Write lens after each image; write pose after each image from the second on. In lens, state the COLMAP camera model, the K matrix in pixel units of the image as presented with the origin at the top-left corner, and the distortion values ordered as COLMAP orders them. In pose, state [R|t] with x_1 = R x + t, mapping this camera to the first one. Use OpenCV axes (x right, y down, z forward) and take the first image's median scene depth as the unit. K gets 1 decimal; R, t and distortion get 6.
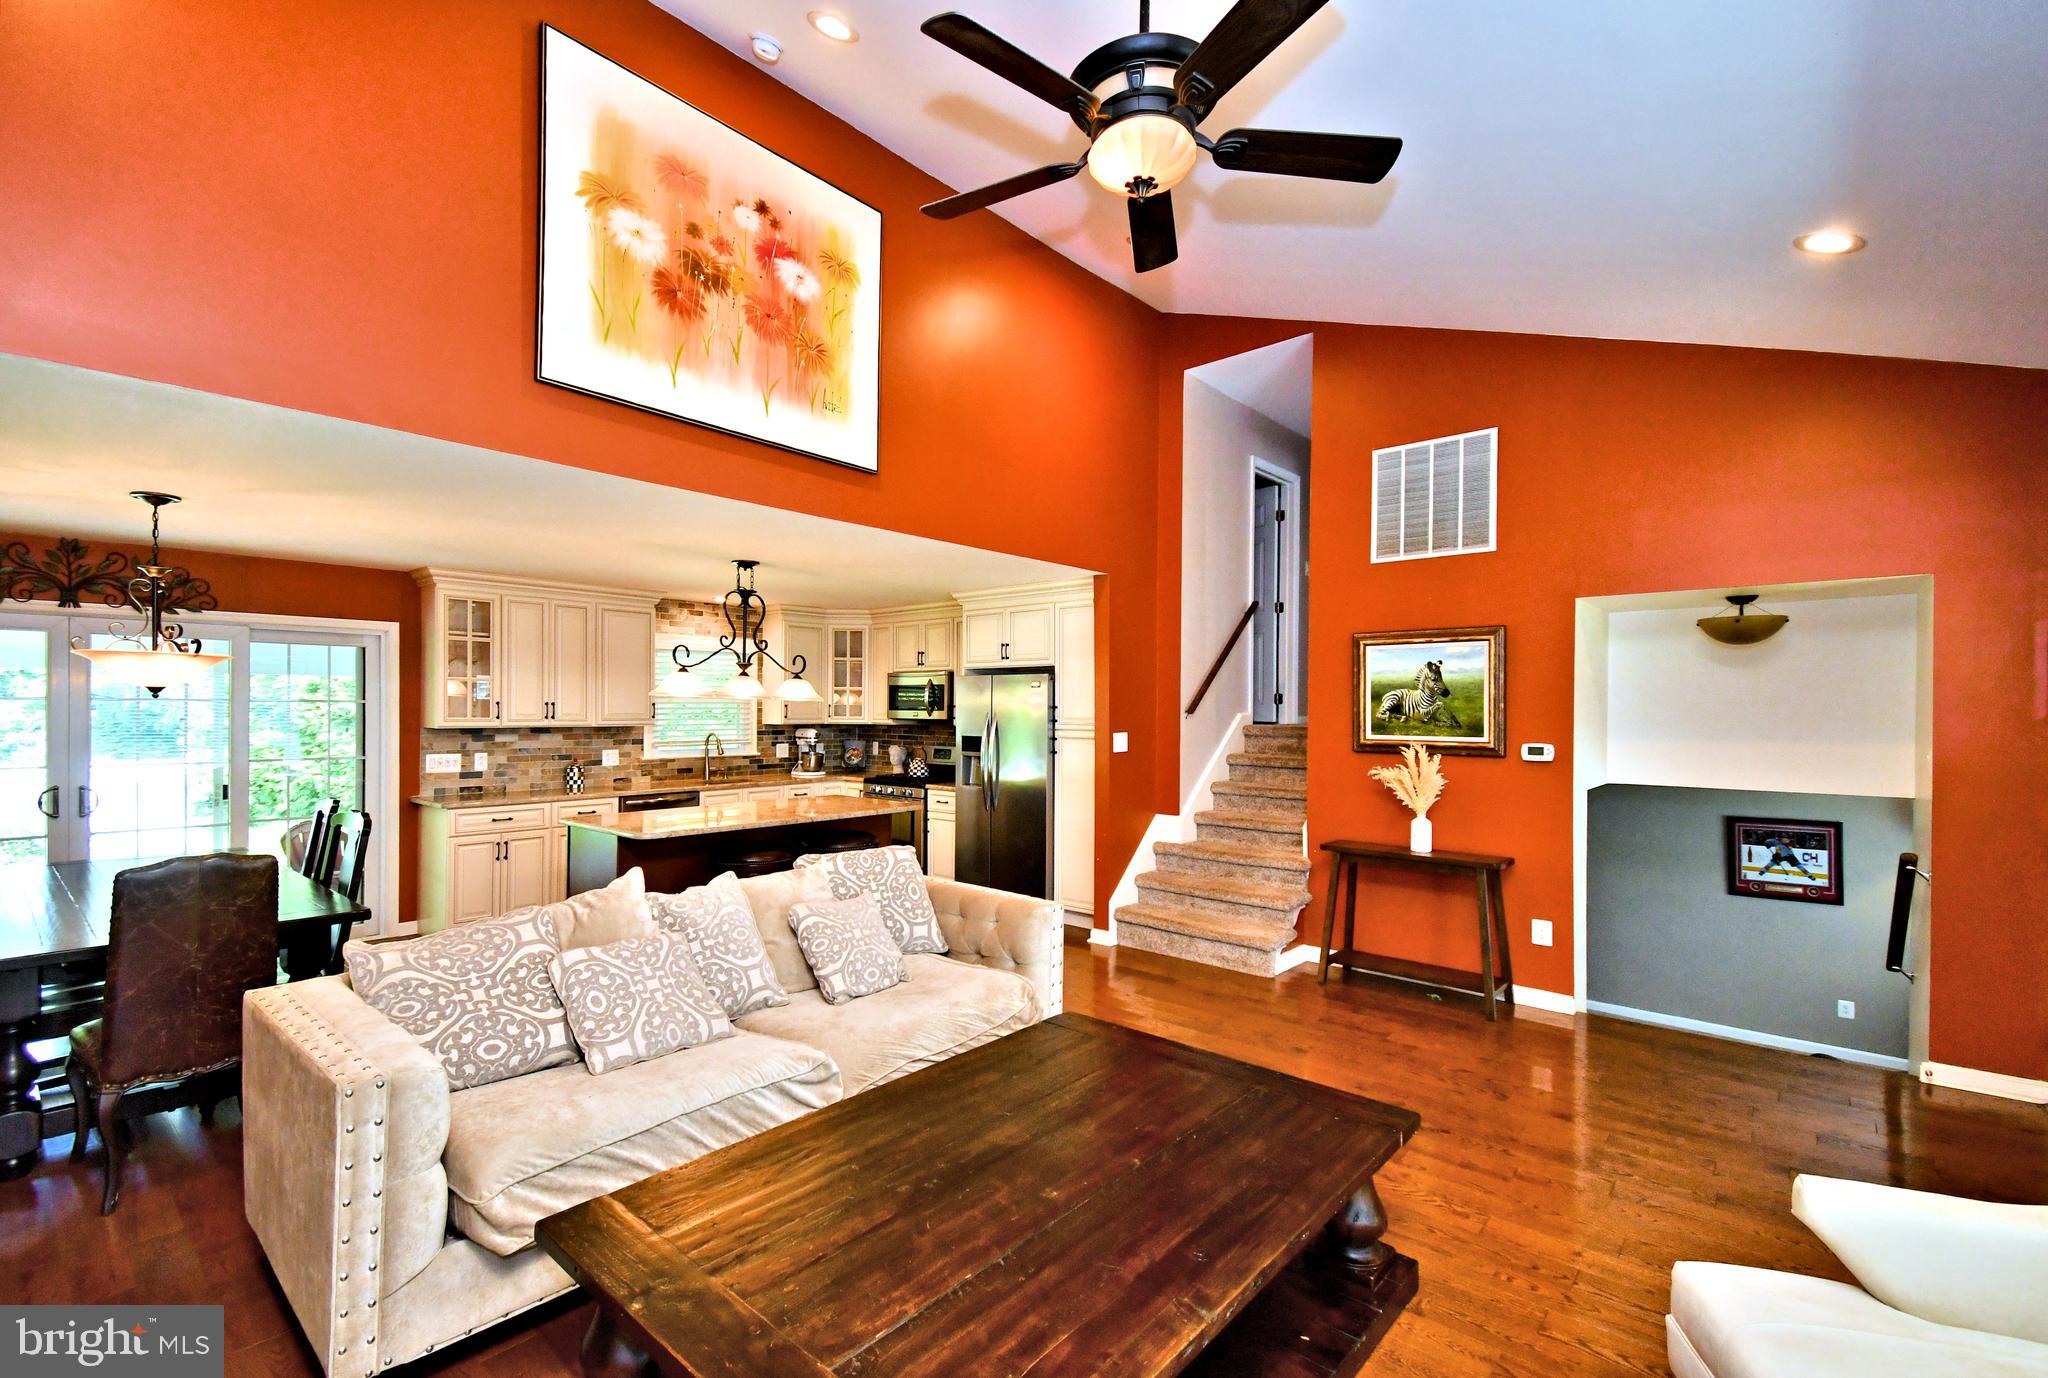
lens RADIAL K [[877.6, 0, 1018.5], [0, 877.6, 677.8], [0, 0, 1]] dist [0.027391, -0.007816]
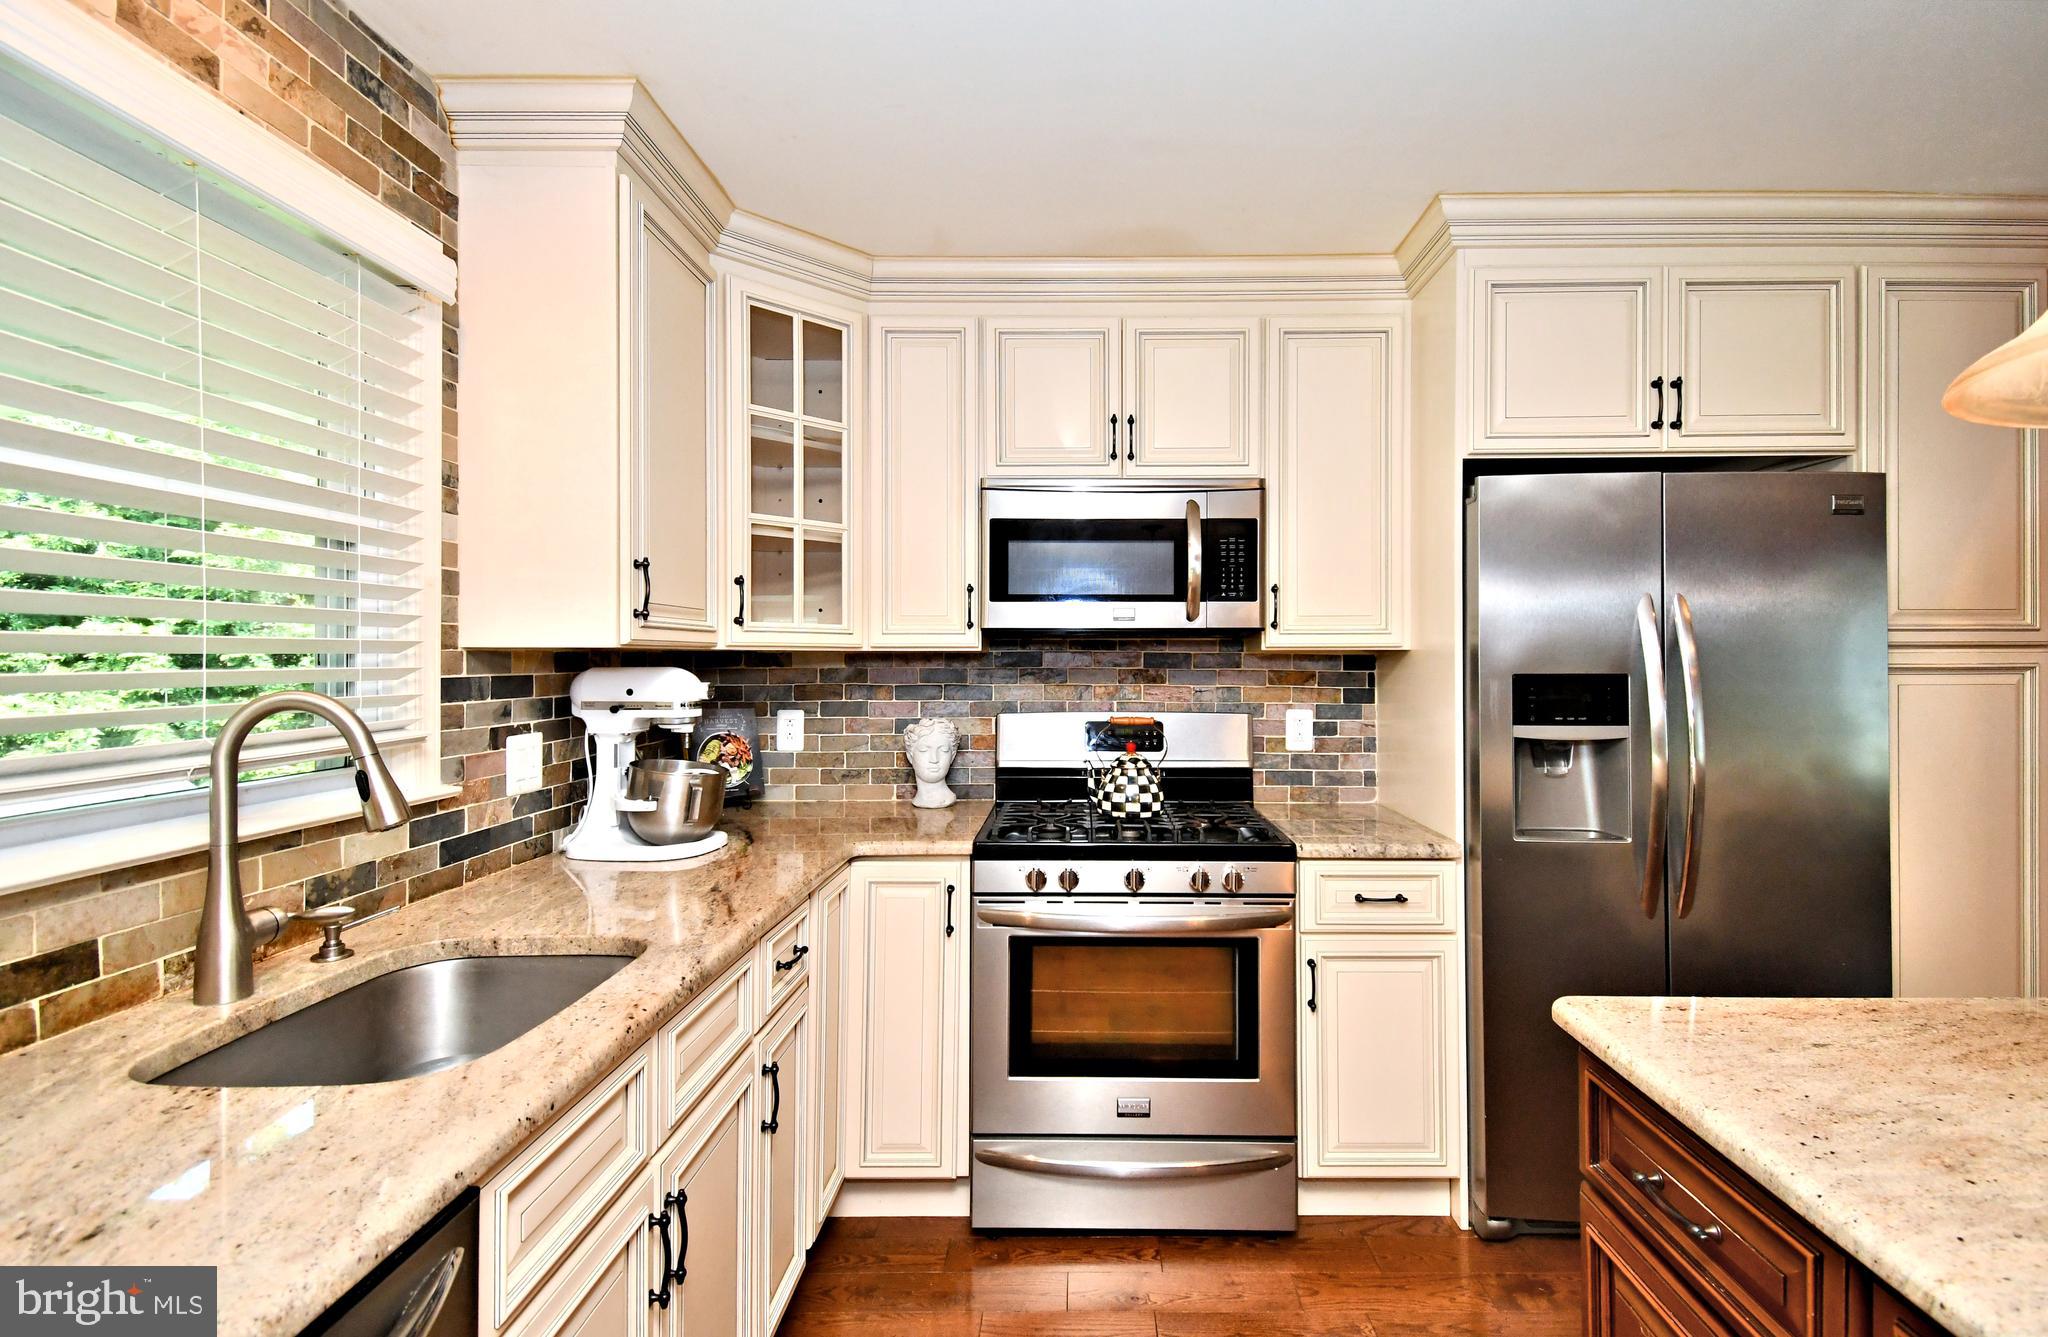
lens RADIAL K [[926.6, 0, 1110.2], [0, 926.6, 637.9], [0, 0, 1]] dist [0.005199, 0.000141]
pose [[0.754360, 0.010705, 0.656374, -0.368806], [-0.019128, 0.999801, 0.005678, 0.052871], [-0.656183, -0.016839, 0.754414, 0.837457]]
